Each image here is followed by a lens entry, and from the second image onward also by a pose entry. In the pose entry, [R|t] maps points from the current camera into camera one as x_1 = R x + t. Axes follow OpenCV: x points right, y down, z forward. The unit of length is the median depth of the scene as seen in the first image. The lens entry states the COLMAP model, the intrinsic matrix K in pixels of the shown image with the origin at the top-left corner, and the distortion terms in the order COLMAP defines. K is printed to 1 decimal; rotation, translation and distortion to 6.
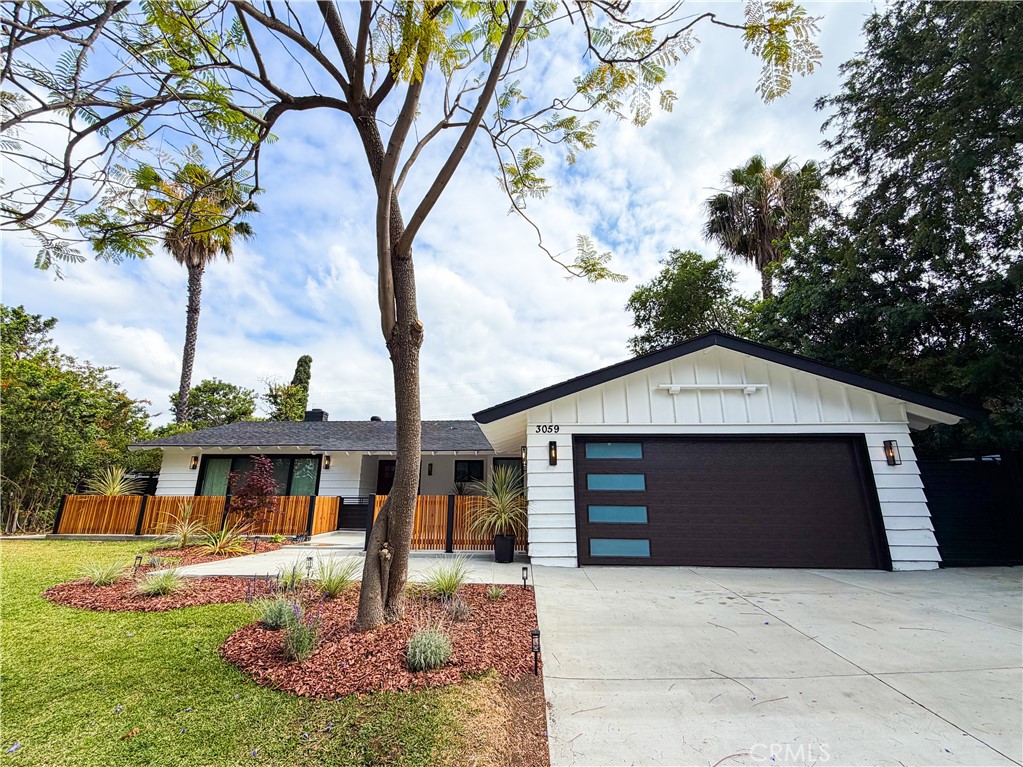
lens RADIAL K [[419.4, 0, 509.5], [0, 419.4, 398.8], [0, 0, 1]] dist [-0.000853, -0.000088]
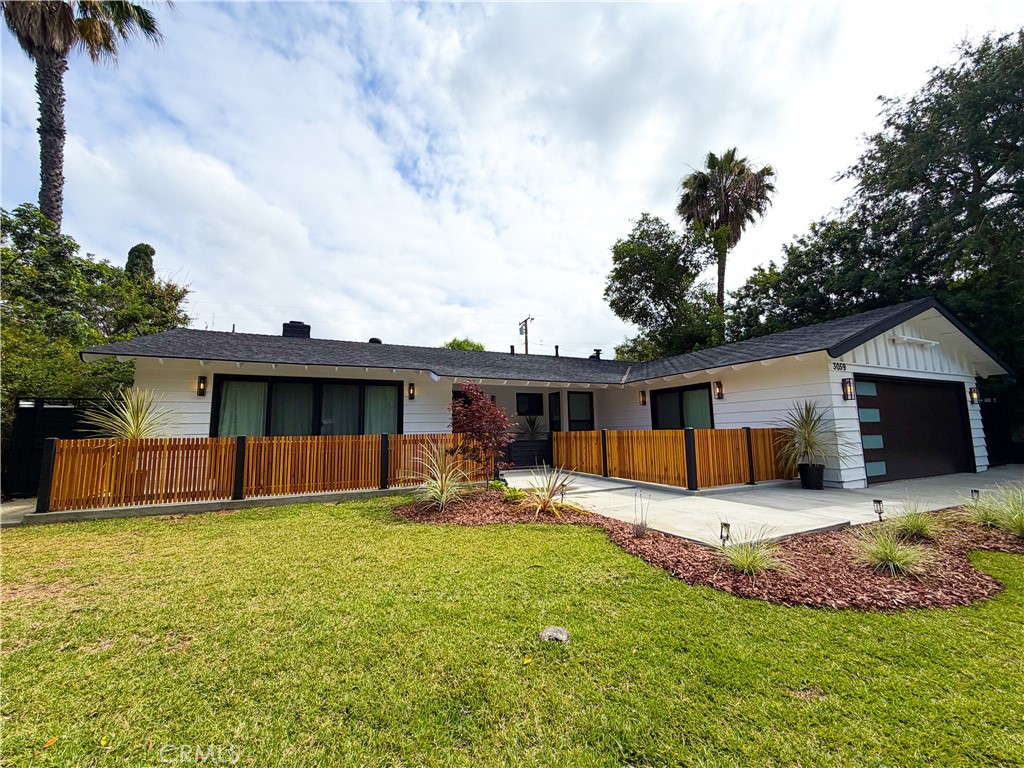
lens RADIAL K [[407.3, 0, 507.4], [0, 407.3, 383.9], [0, 0, 1]] dist [-0.001858, -0.000291]
pose [[0.890170, 0.039299, 0.453931, -0.618169], [-0.087342, 0.992515, 0.085353, 0.055396], [-0.447179, -0.115626, 0.886939, 0.237061]]
